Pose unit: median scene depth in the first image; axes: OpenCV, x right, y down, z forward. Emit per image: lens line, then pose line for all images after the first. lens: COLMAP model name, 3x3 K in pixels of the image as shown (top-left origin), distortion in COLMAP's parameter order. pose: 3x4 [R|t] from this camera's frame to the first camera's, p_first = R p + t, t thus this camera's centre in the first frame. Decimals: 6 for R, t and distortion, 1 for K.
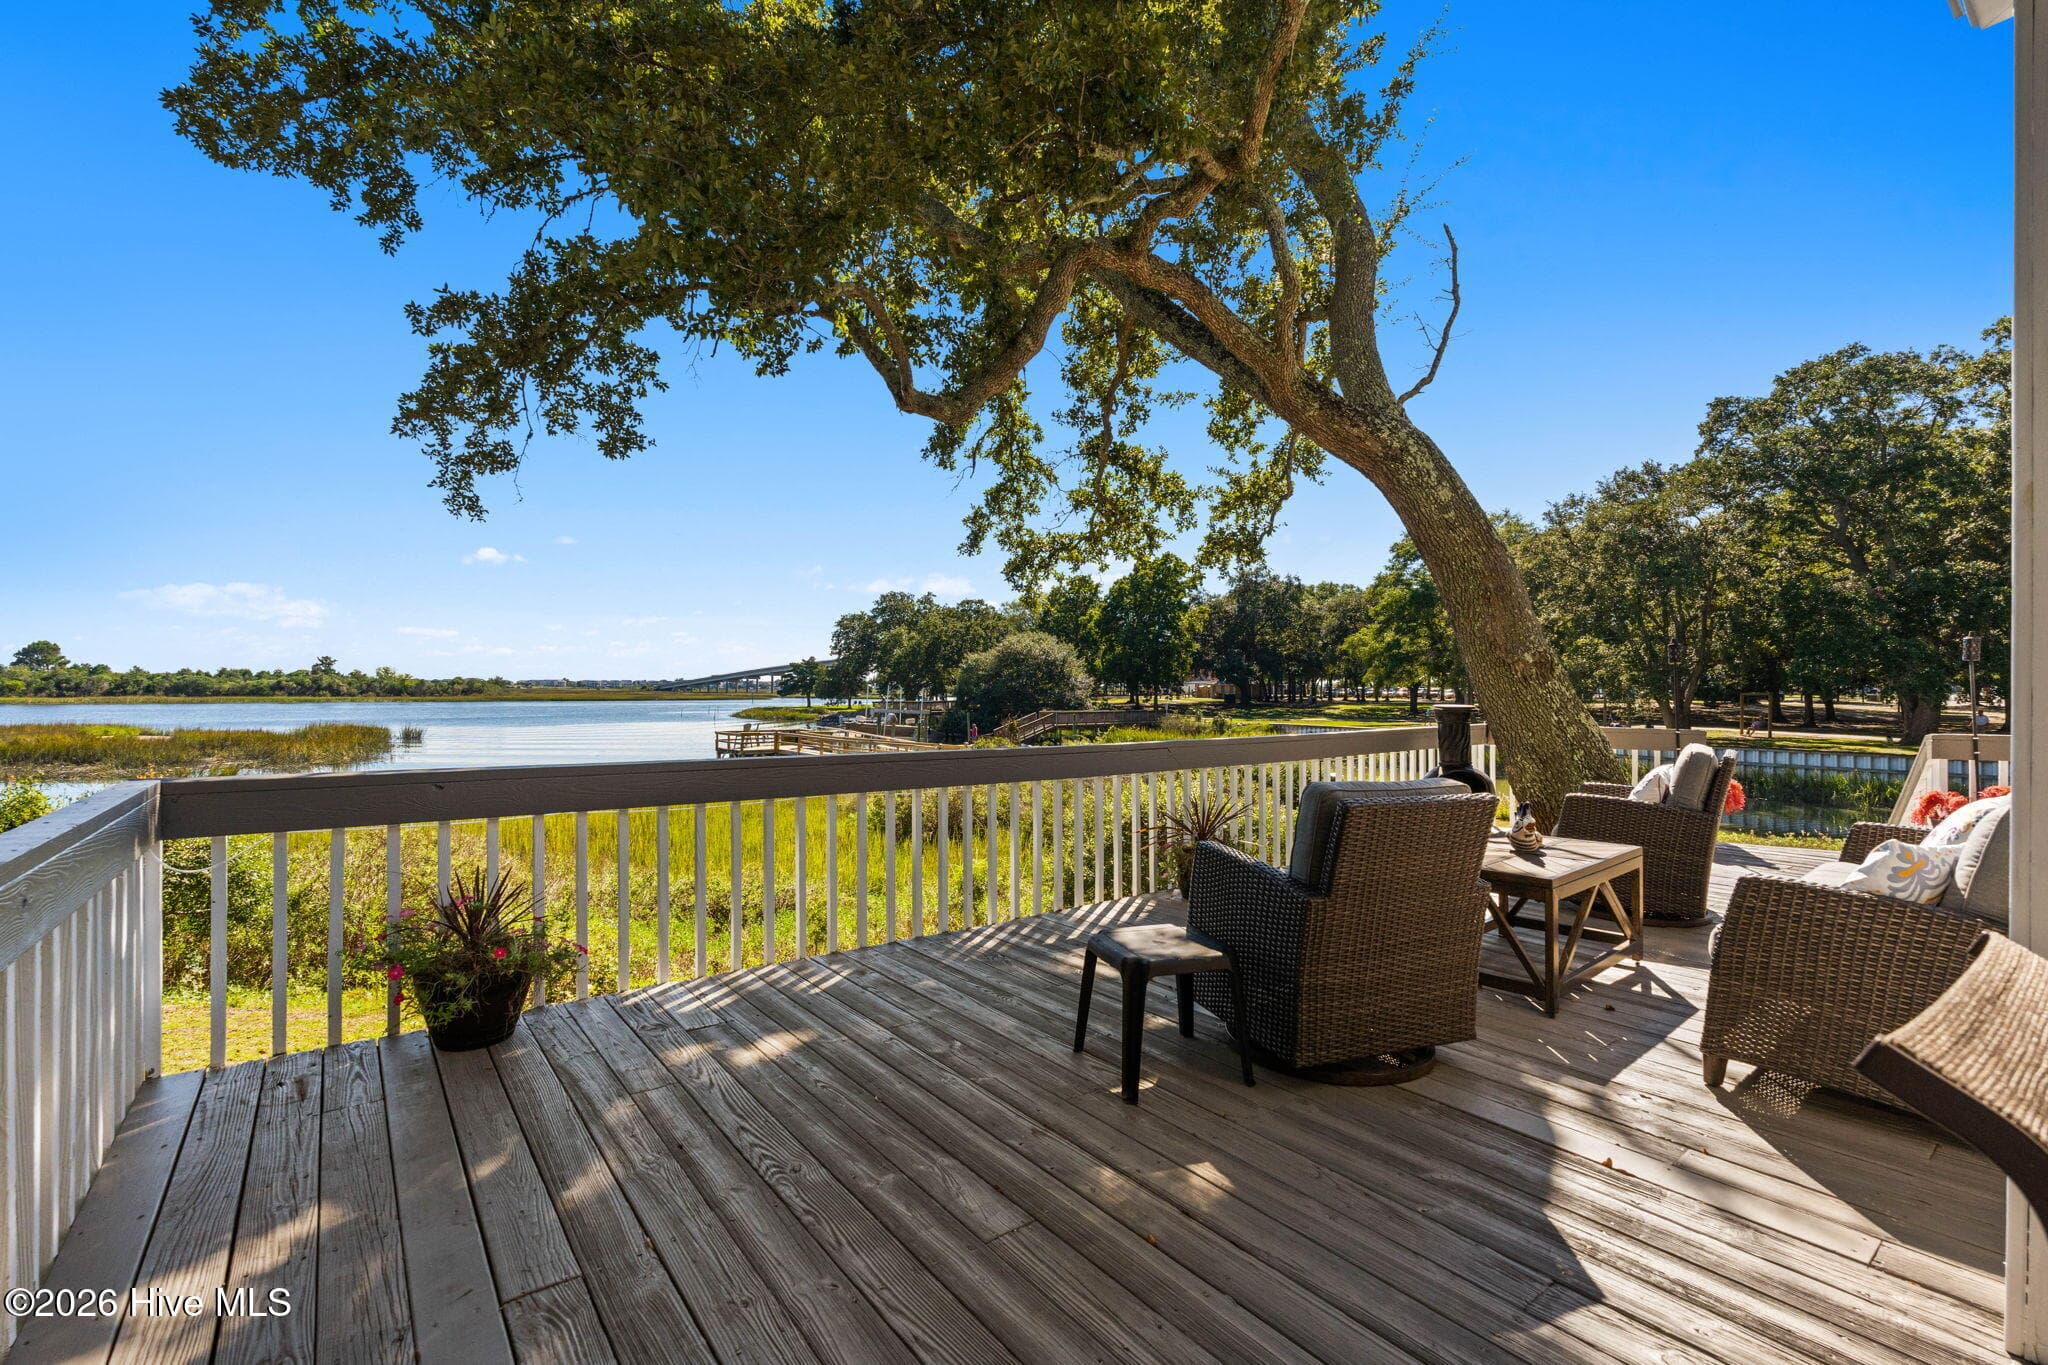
lens RADIAL K [[884.9, 0, 1023.2], [0, 884.9, 685.4], [0, 0, 1]] dist [-0.002107, -0.000836]
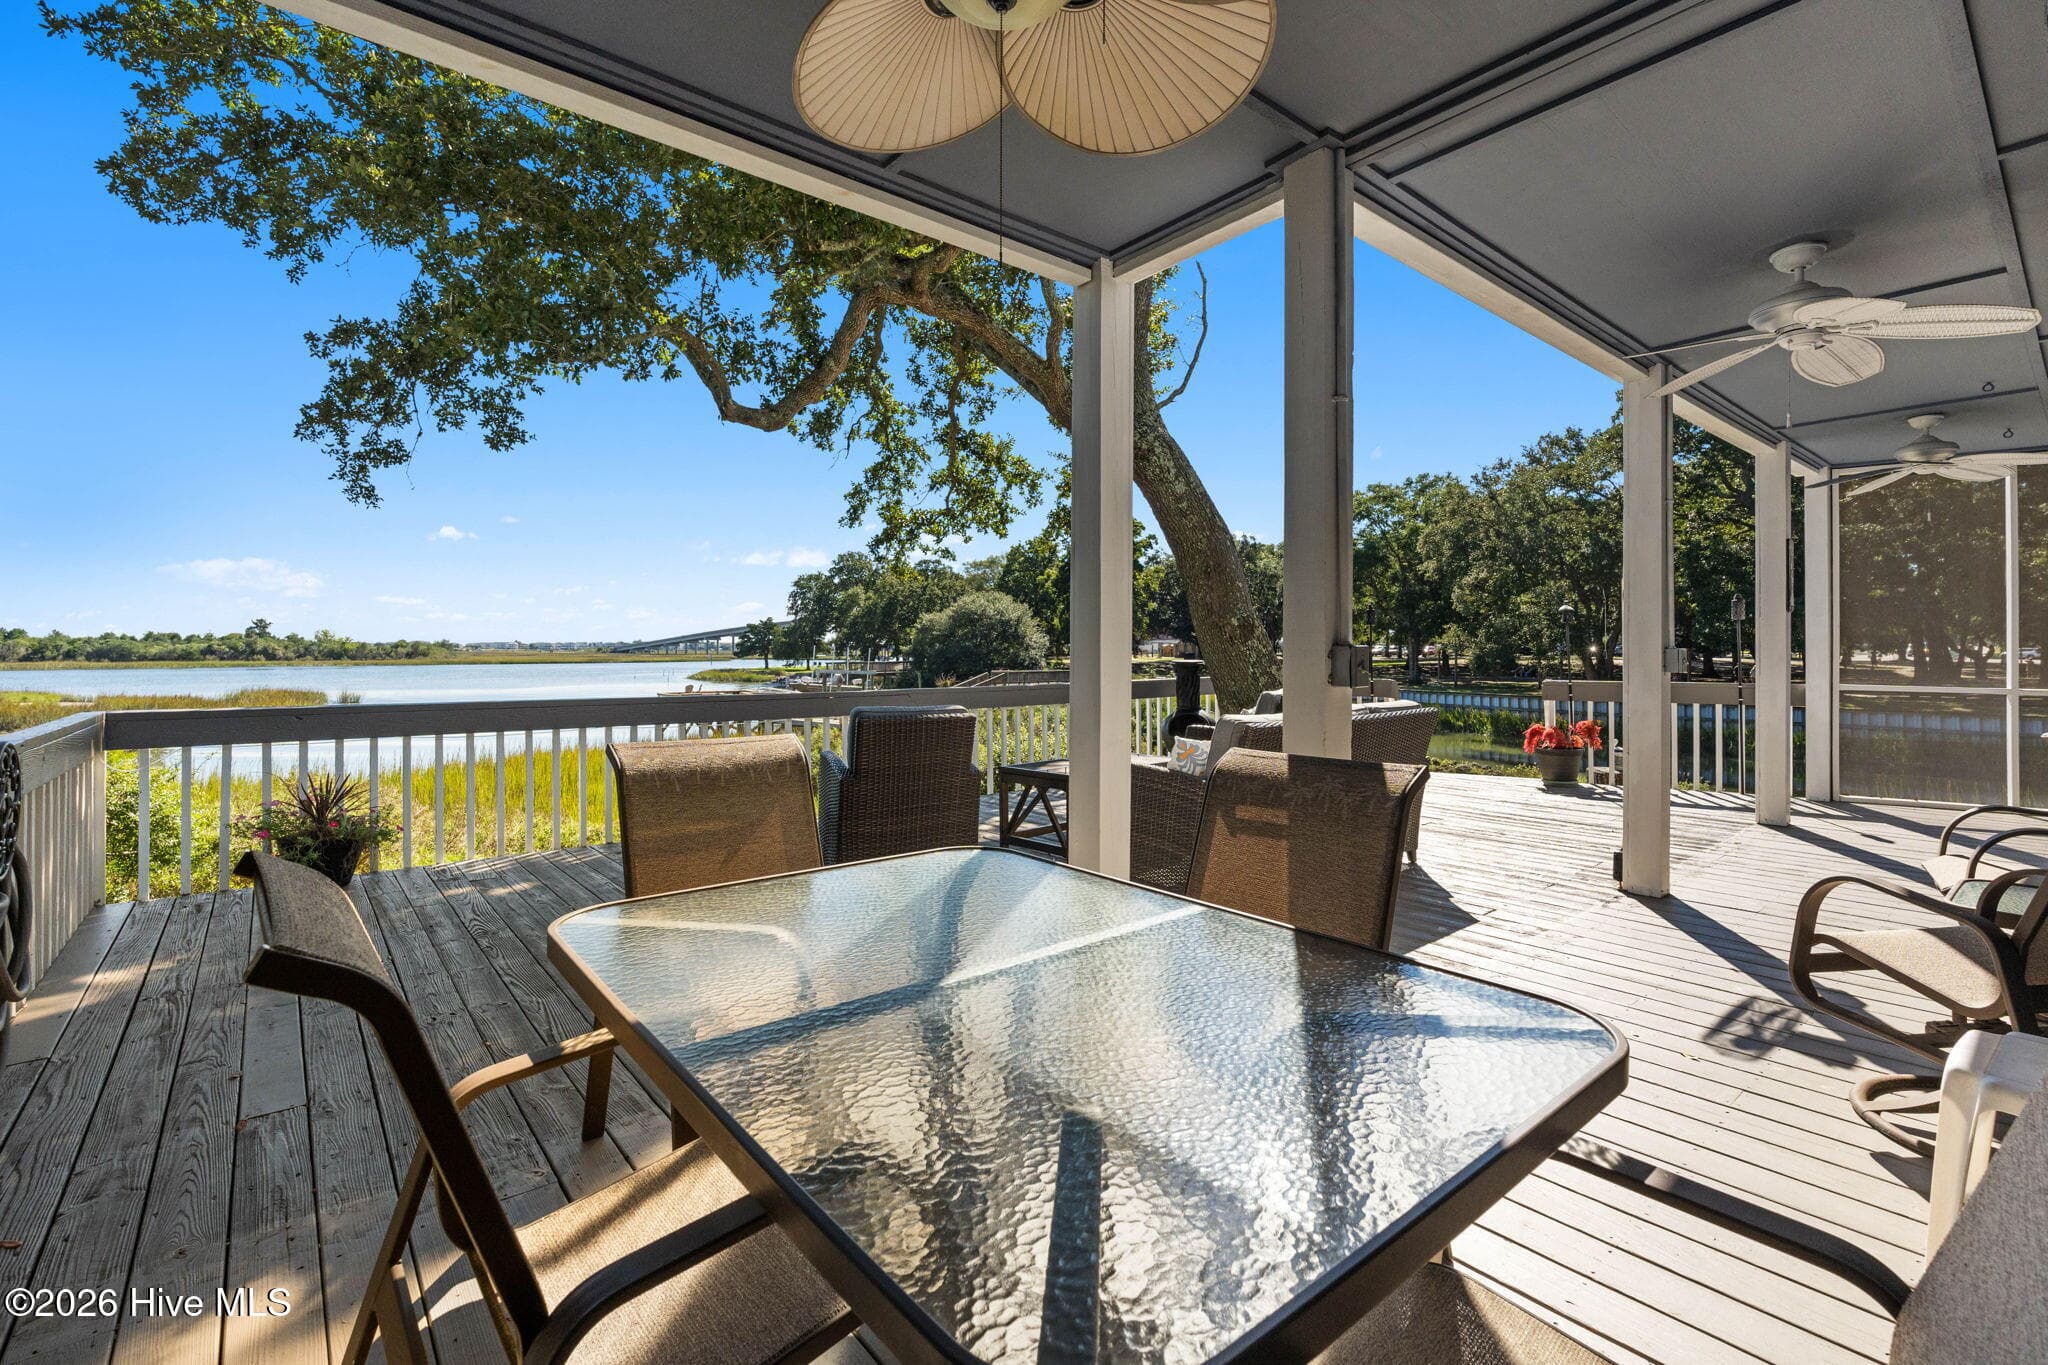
lens RADIAL K [[902.6, 0, 1026.2], [0, 902.6, 637.4], [0, 0, 1]] dist [-0.002722, -0.000666]
pose [[0.999337, -0.004971, 0.036061, 0.186202], [0.005288, 0.999948, -0.008694, 0.000336], [-0.036016, 0.008879, 0.999312, -0.202856]]
